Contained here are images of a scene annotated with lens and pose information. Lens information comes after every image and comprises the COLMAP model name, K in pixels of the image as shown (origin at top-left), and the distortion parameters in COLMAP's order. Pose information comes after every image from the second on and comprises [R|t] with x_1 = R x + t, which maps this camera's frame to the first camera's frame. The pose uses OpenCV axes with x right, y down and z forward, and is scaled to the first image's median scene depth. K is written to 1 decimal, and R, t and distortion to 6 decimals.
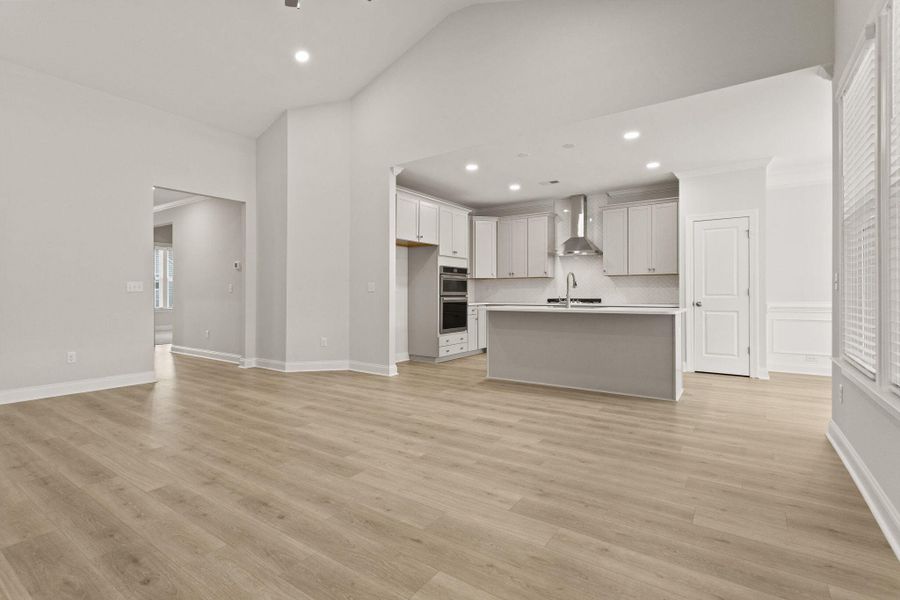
lens RADIAL K [[426.6, 0, 452.2], [0, 426.6, 287.1], [0, 0, 1]] dist [0.000667, 0.000228]
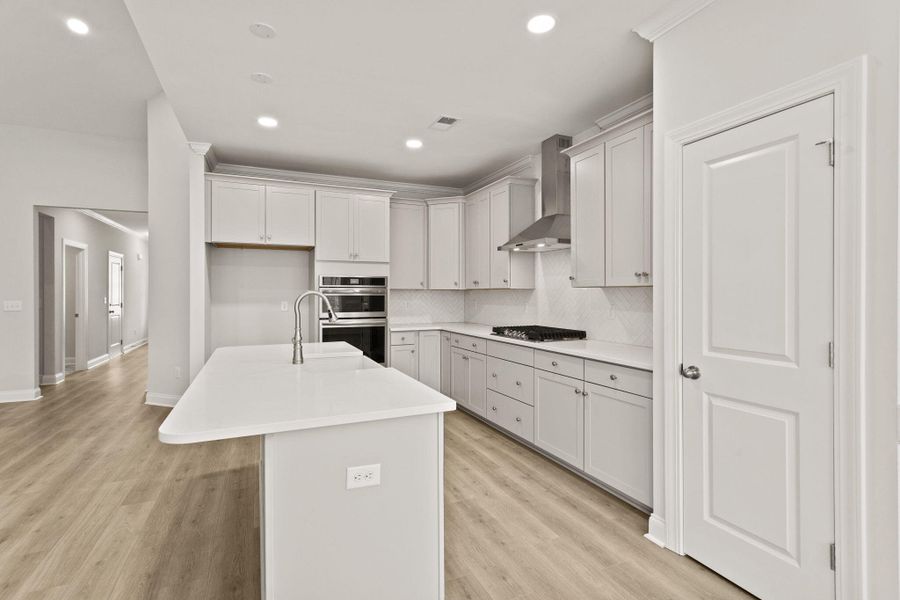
lens RADIAL K [[426.6, 0, 452.2], [0, 426.6, 287.1], [0, 0, 1]] dist [0.000667, 0.000228]
pose [[0.862066, -0.006313, -0.506756, 0.508841], [0.006573, 0.999978, -0.001275, -0.028573], [0.506753, -0.002232, 0.862088, 0.509578]]
